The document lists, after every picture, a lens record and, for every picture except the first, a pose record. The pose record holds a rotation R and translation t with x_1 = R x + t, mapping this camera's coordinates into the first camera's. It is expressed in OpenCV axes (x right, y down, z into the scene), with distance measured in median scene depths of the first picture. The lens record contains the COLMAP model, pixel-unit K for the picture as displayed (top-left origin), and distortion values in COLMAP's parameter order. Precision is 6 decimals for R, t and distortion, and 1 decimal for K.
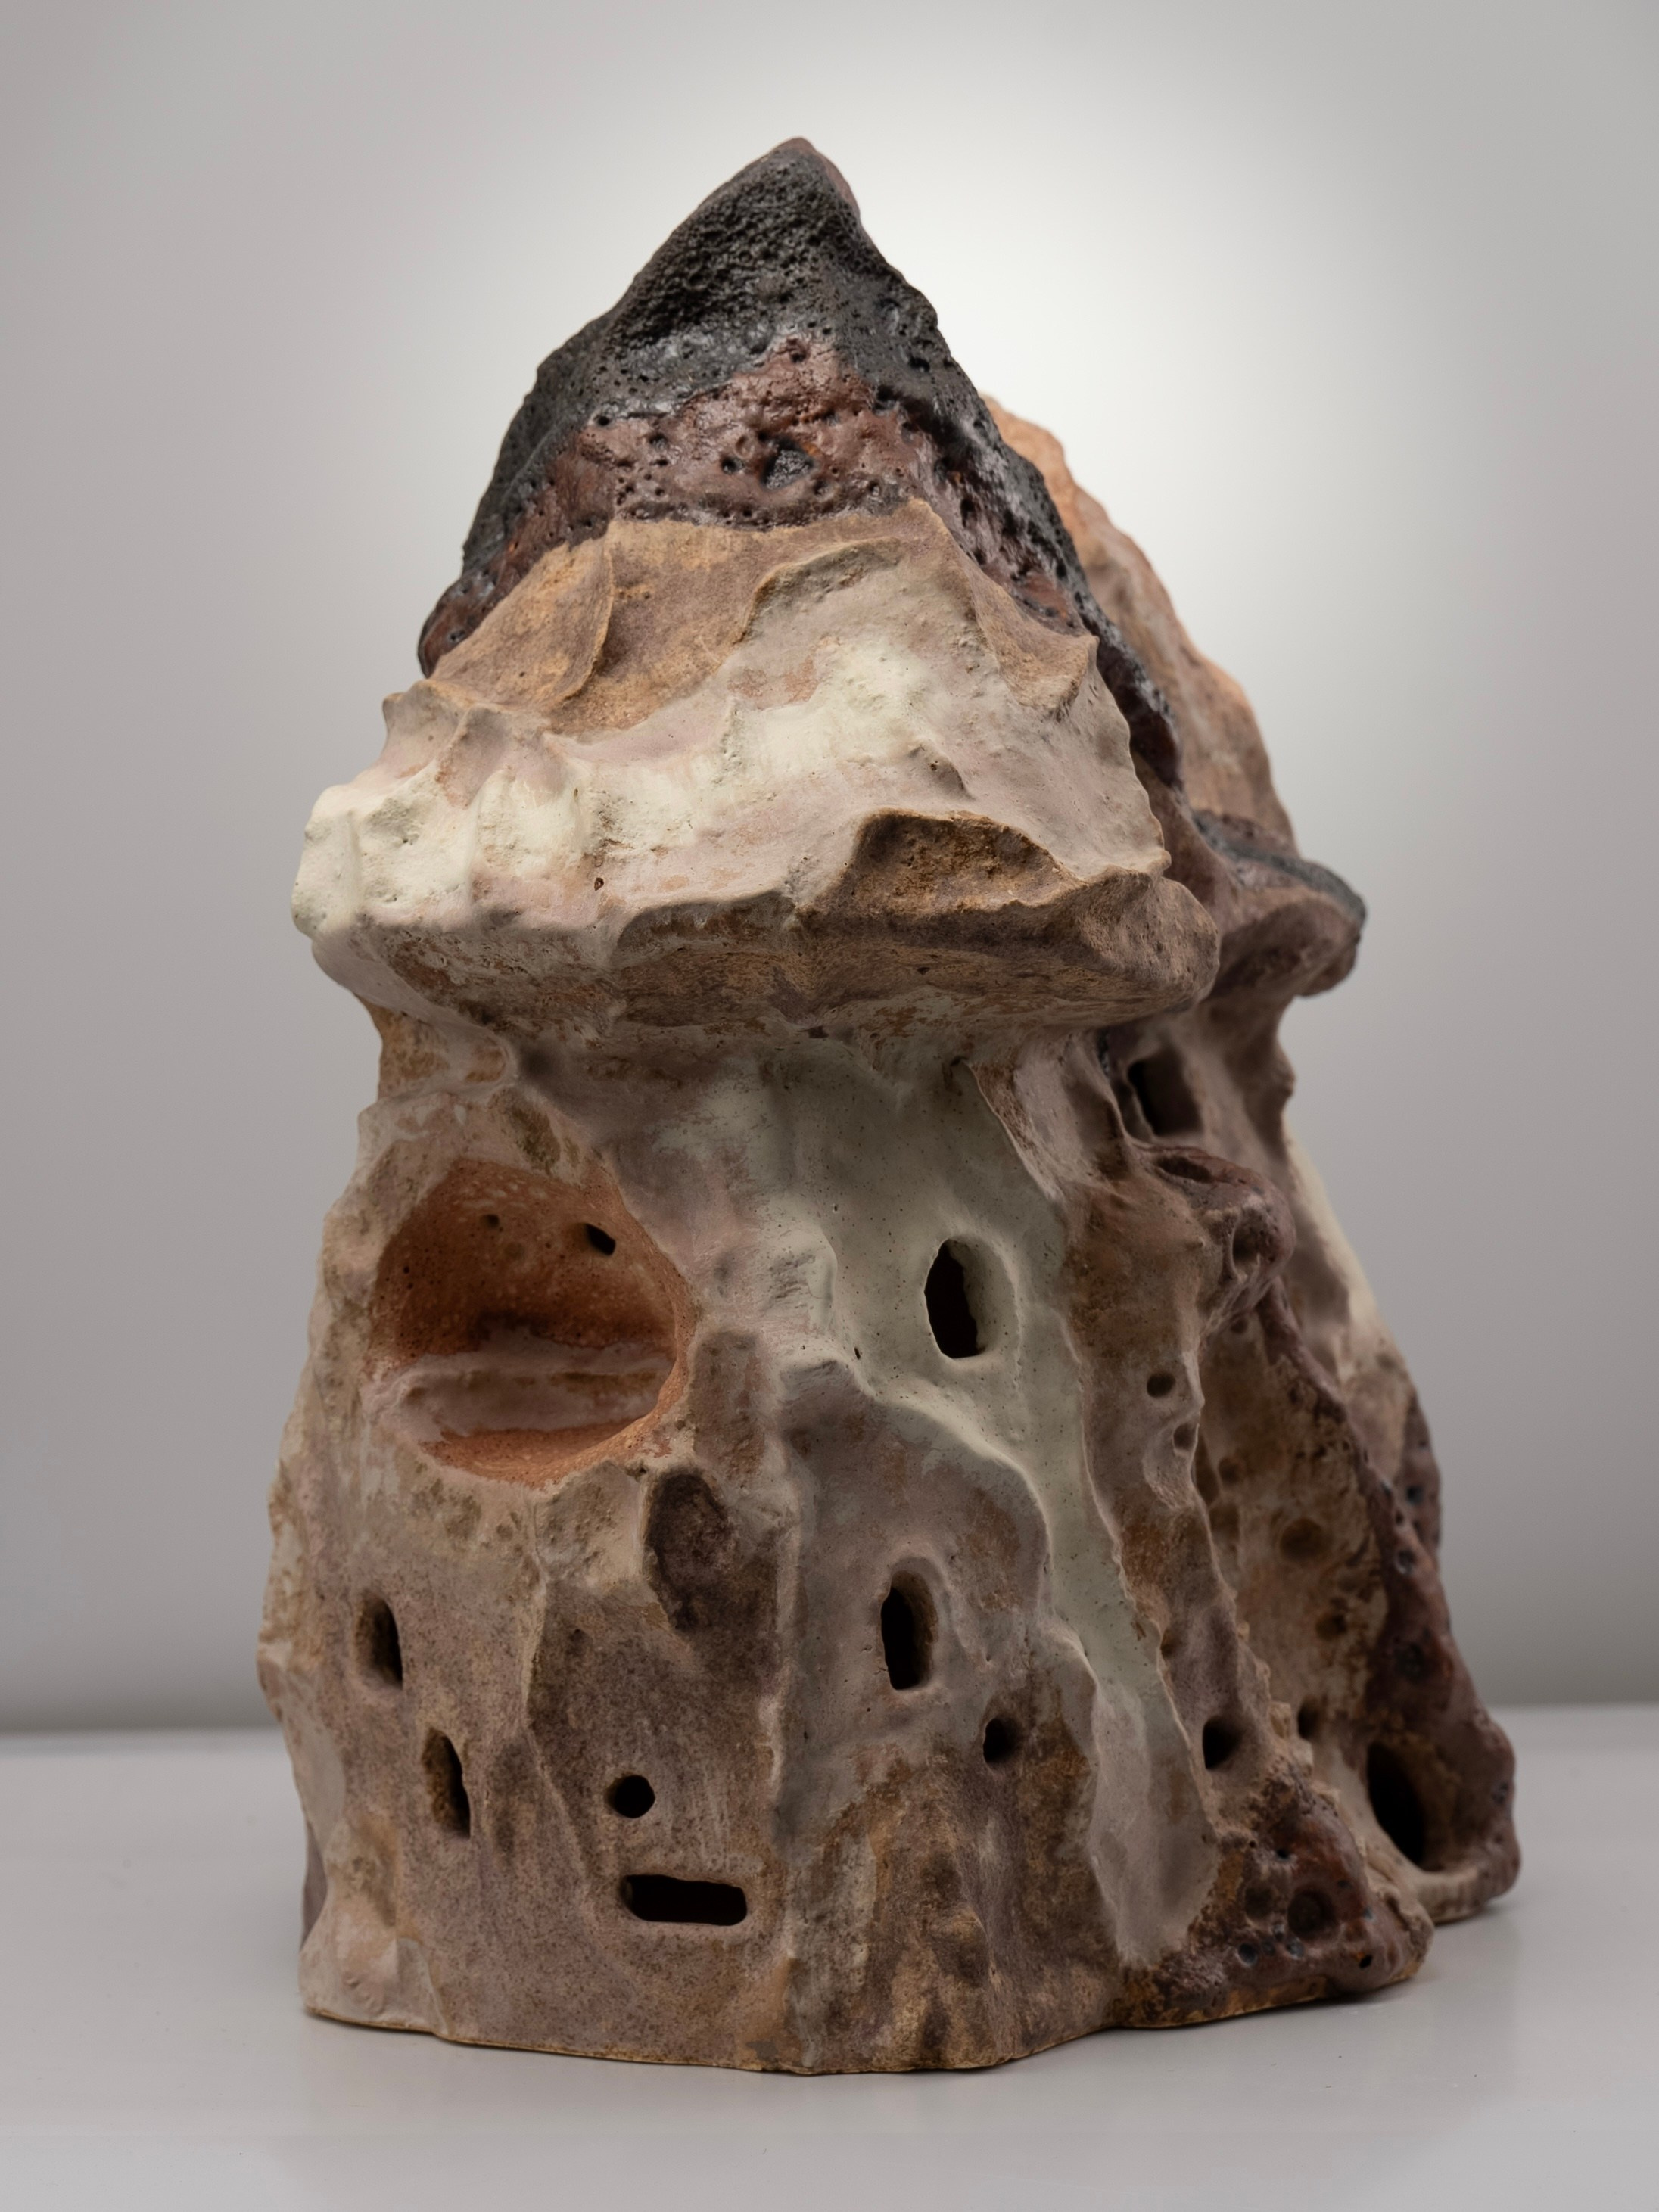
lens RADIAL K [[5811.6, 0, 829.9], [0, 5811.6, 1091.0], [0, 0, 1]] dist [0.058209, 0.000000]
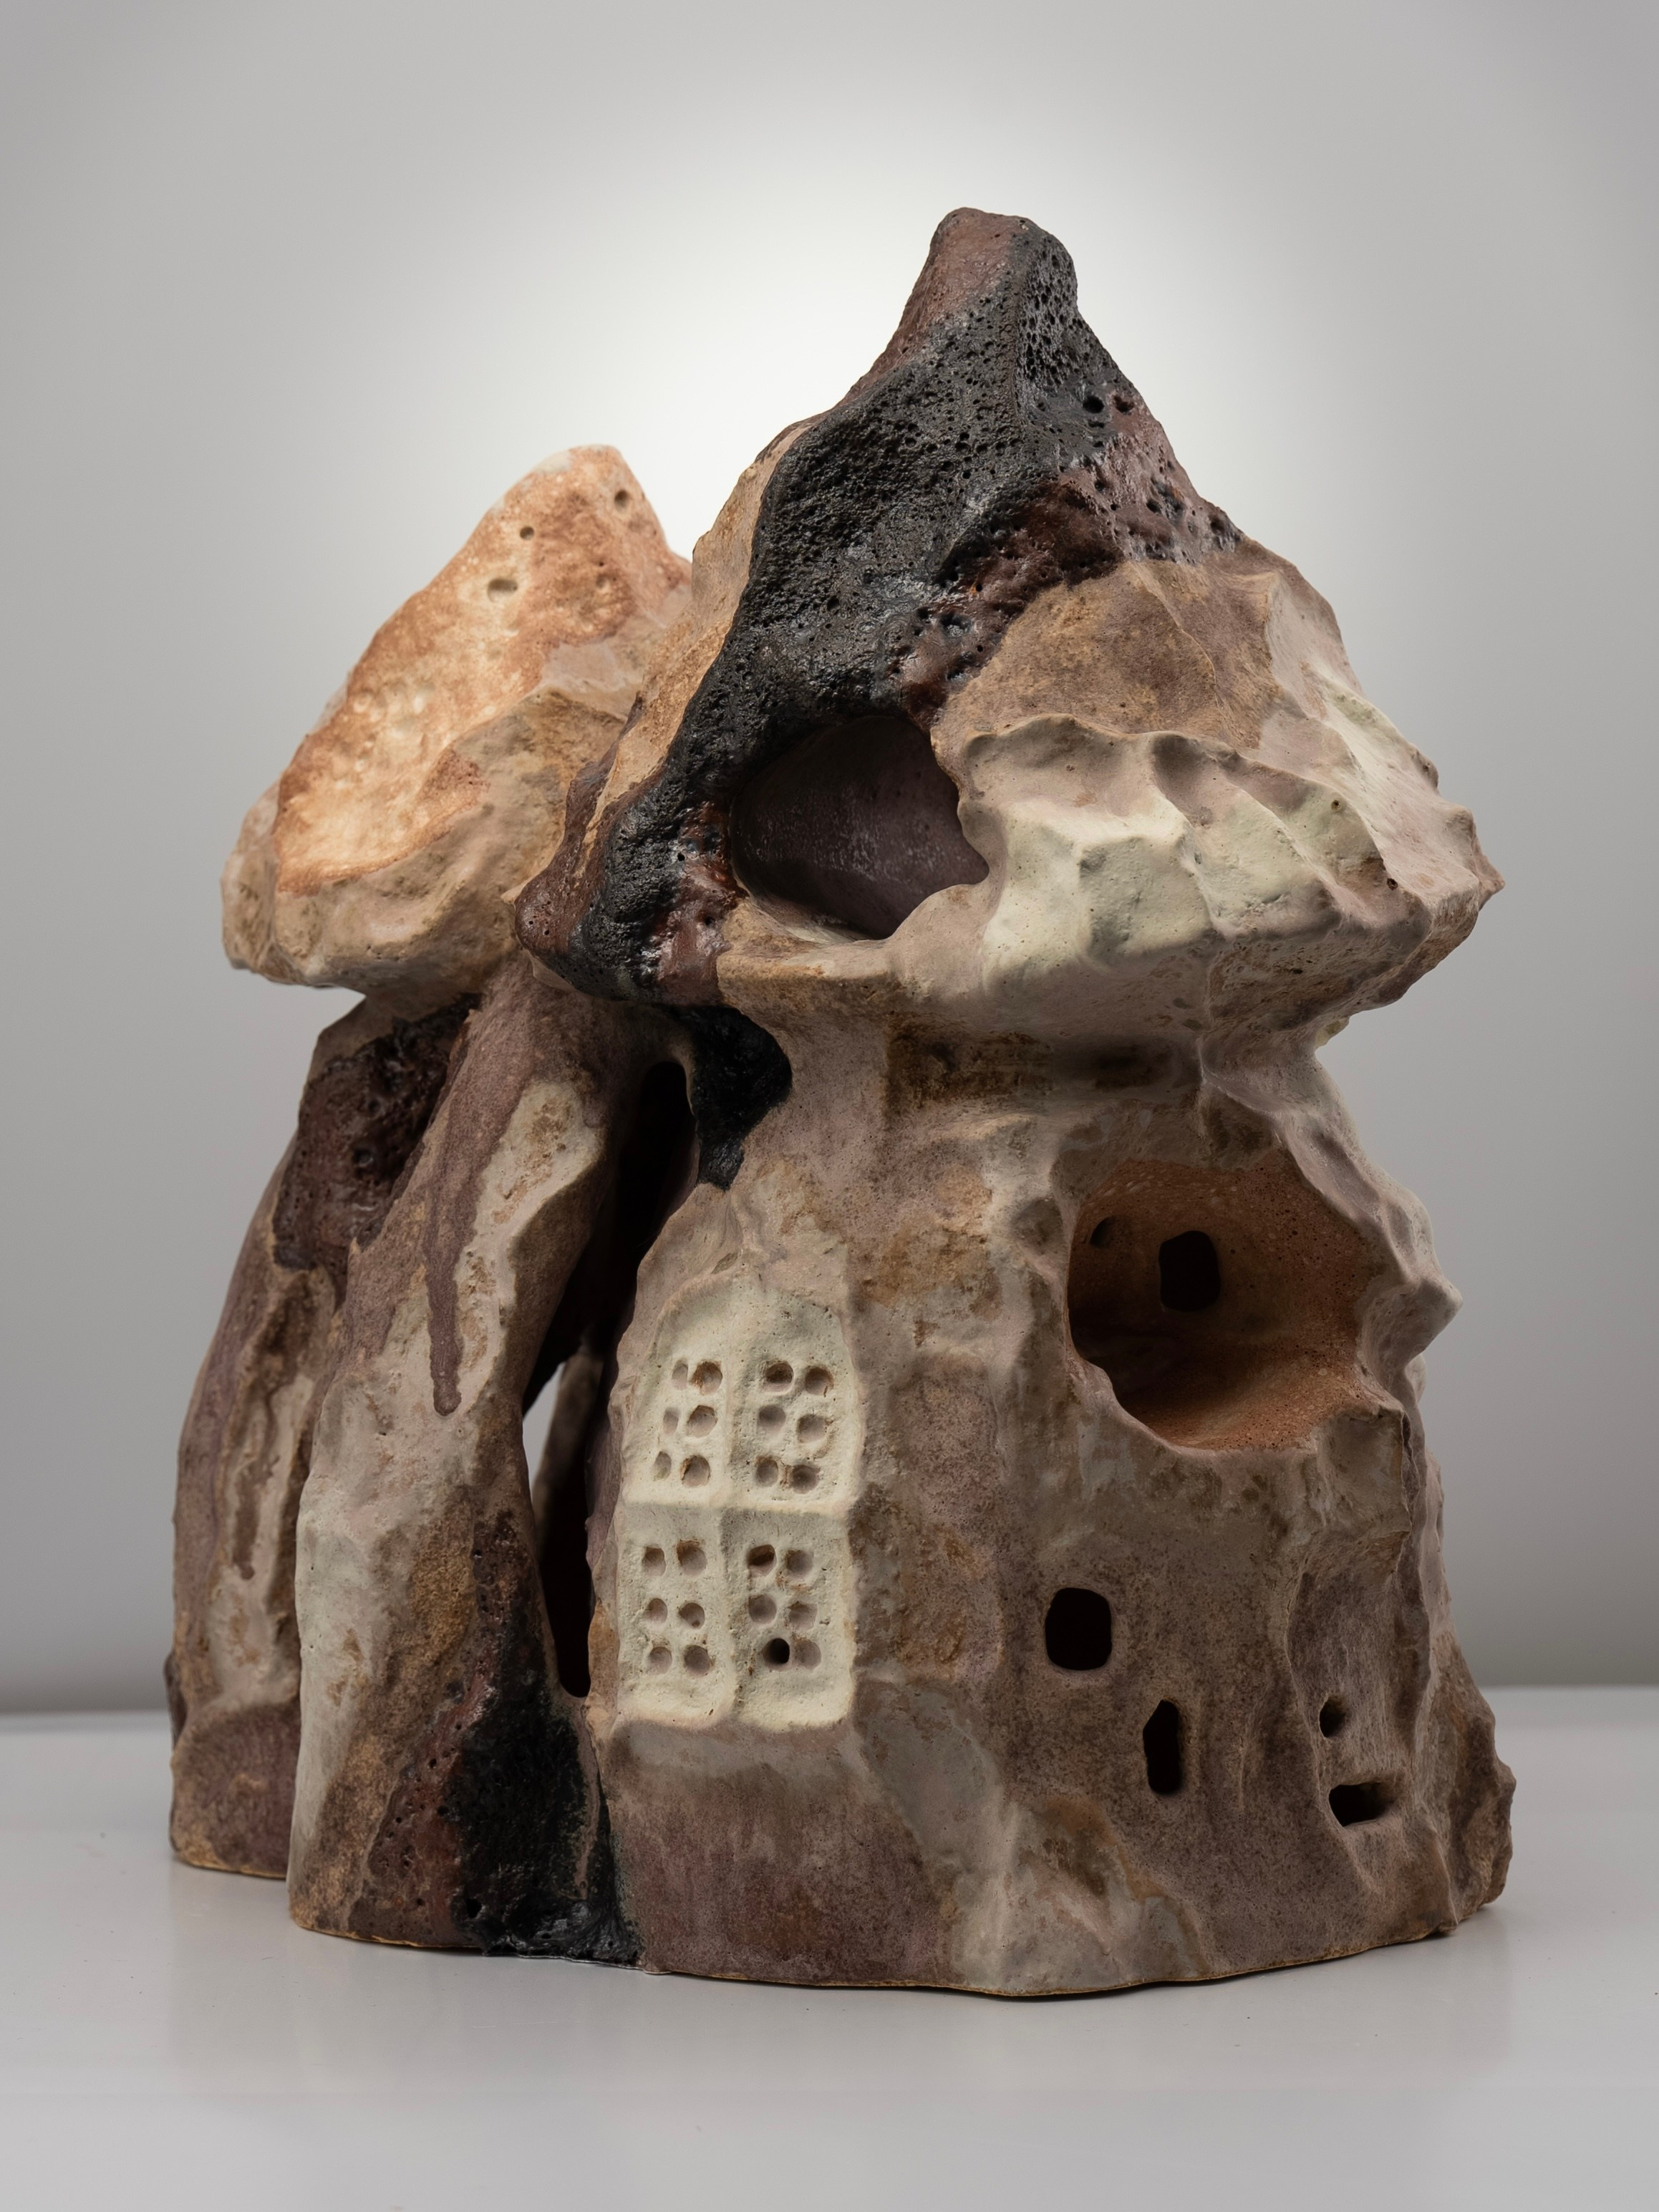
lens RADIAL K [[5810.9, 0, 827.9], [0, 5810.9, 1111.5], [0, 0, 1]] dist [0.058209, 0.000000]
pose [[0.606535, -0.092781, 0.789624, -0.938608], [0.095944, 0.994451, 0.043151, -0.048676], [-0.789246, 0.049587, 0.612071, 0.391650]]
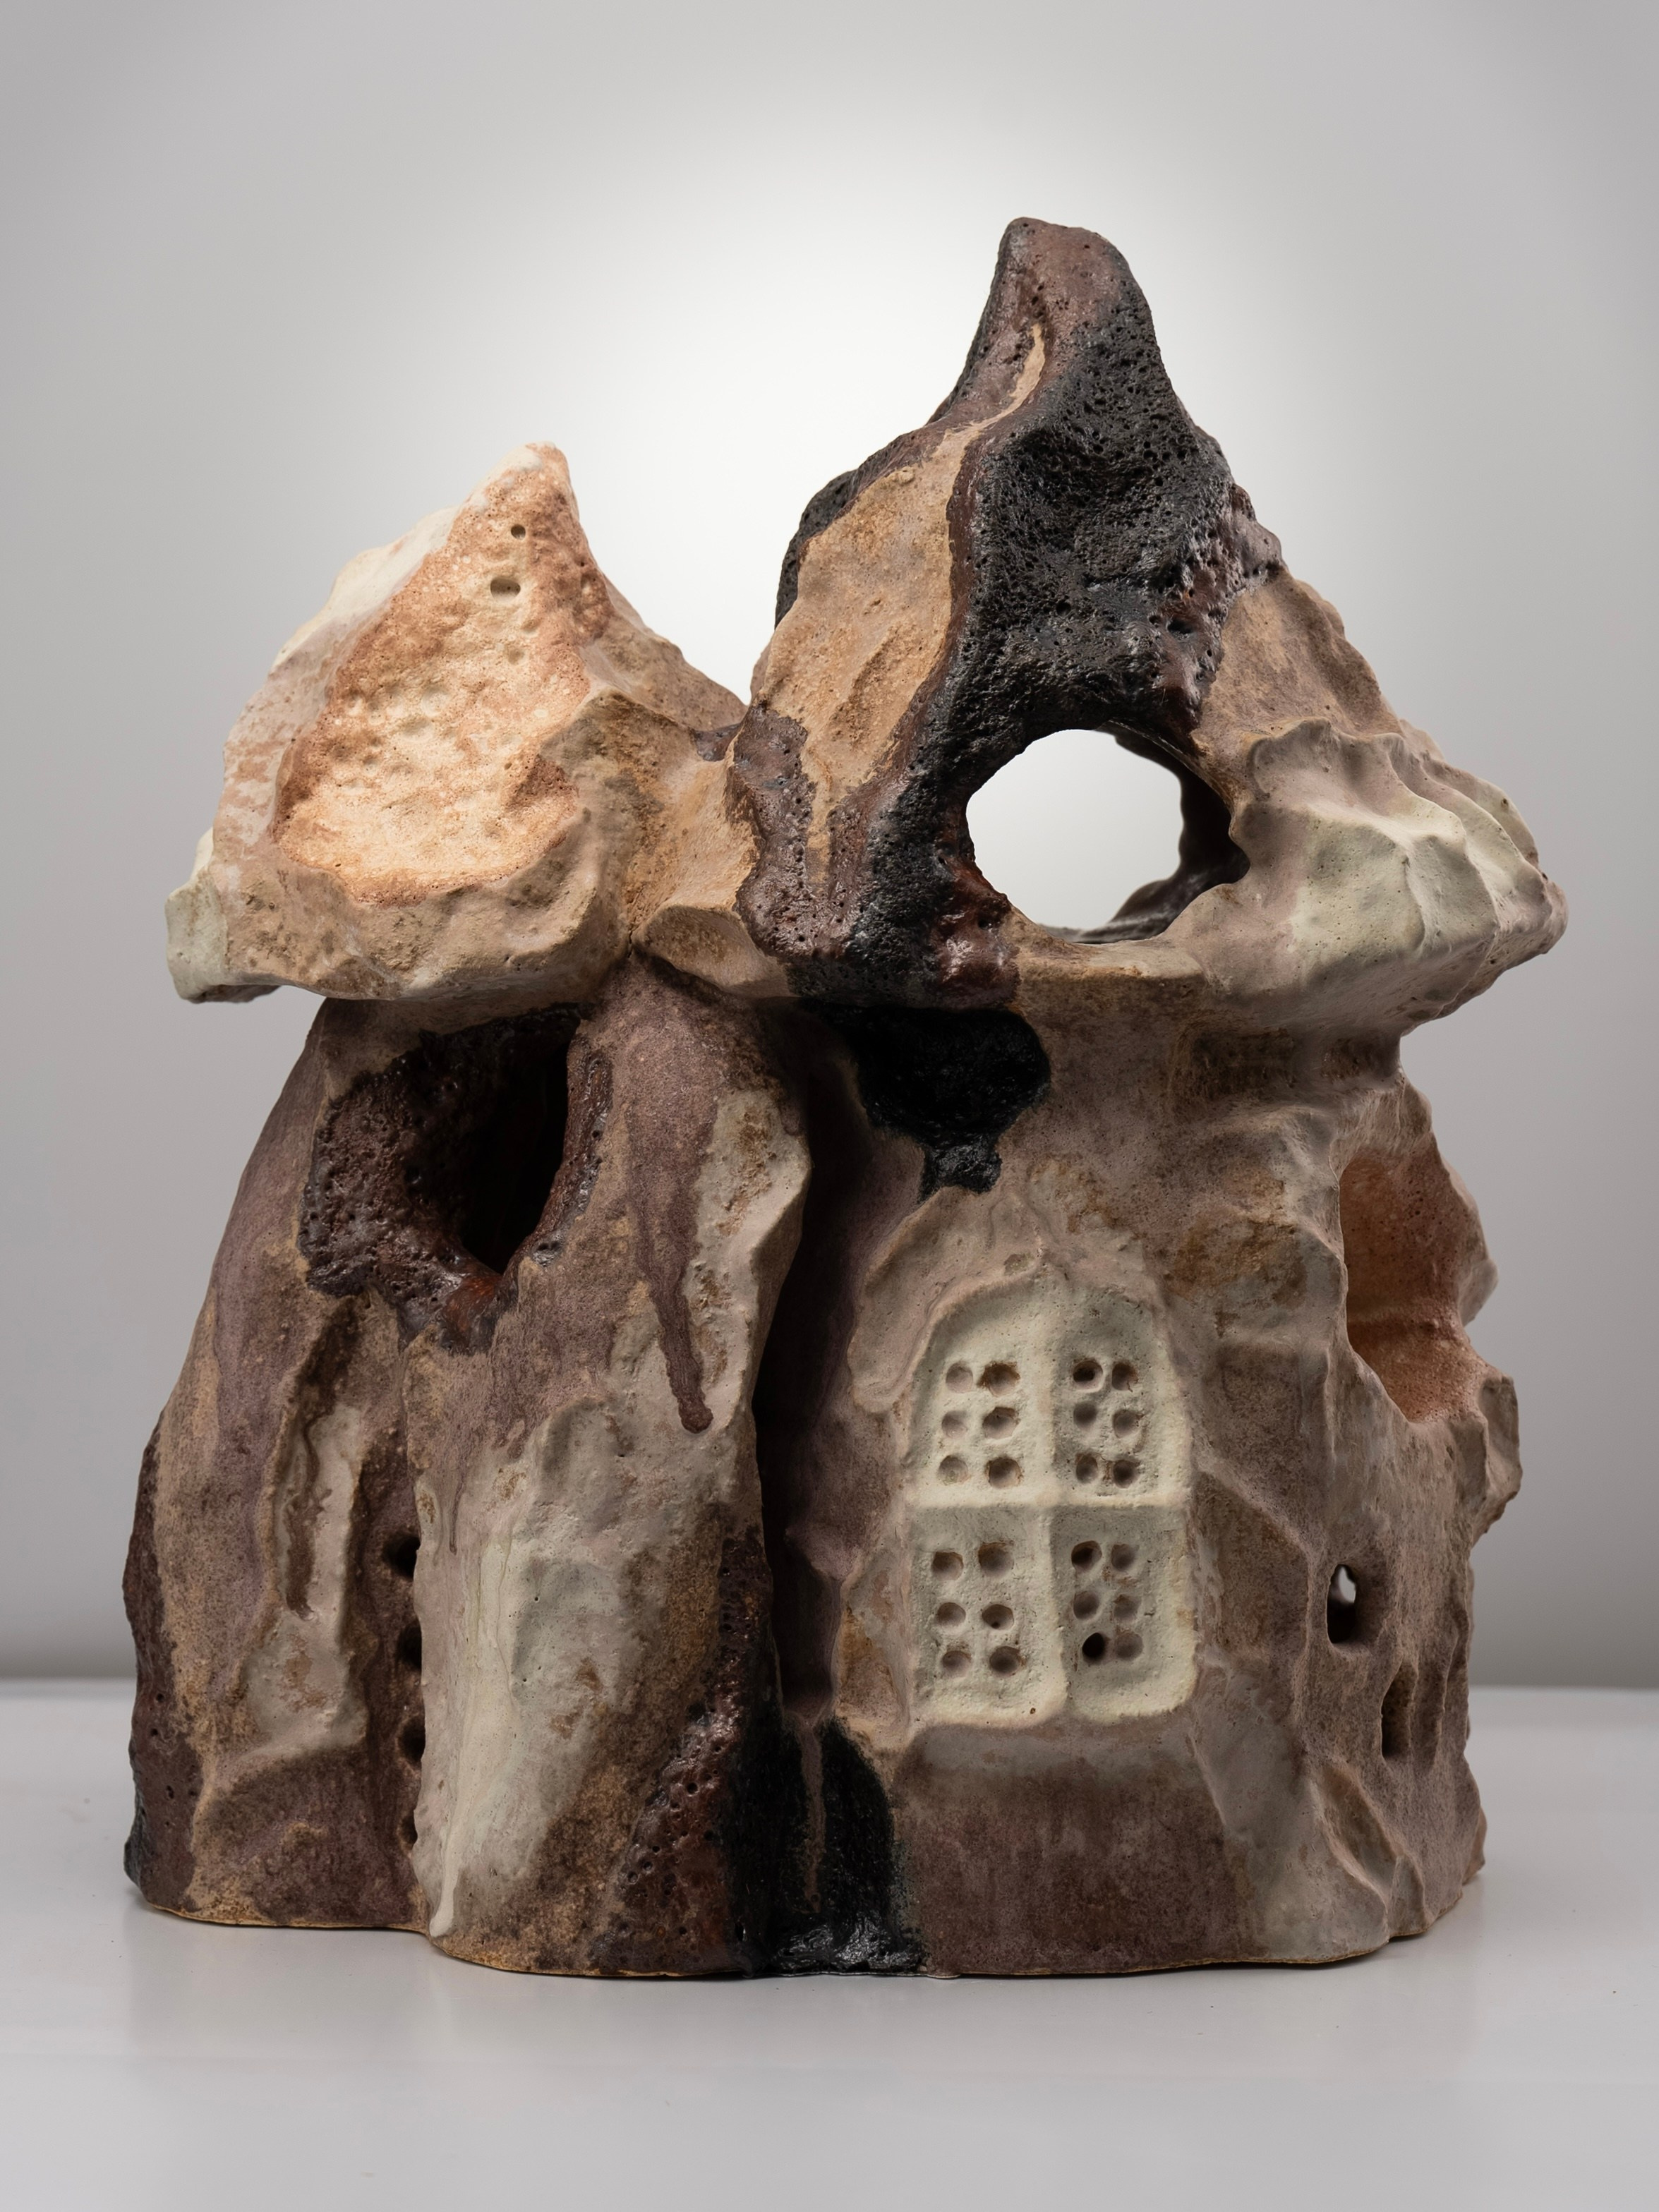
lens RADIAL K [[5811.5, 0, 831.6], [0, 5811.5, 1100.6], [0, 0, 1]] dist [0.058209, 0.000000]
pose [[0.203914, -0.107583, 0.973060, -1.155851], [0.099150, 0.991102, 0.088800, -0.104924], [-0.973955, 0.078371, 0.212767, 0.860409]]
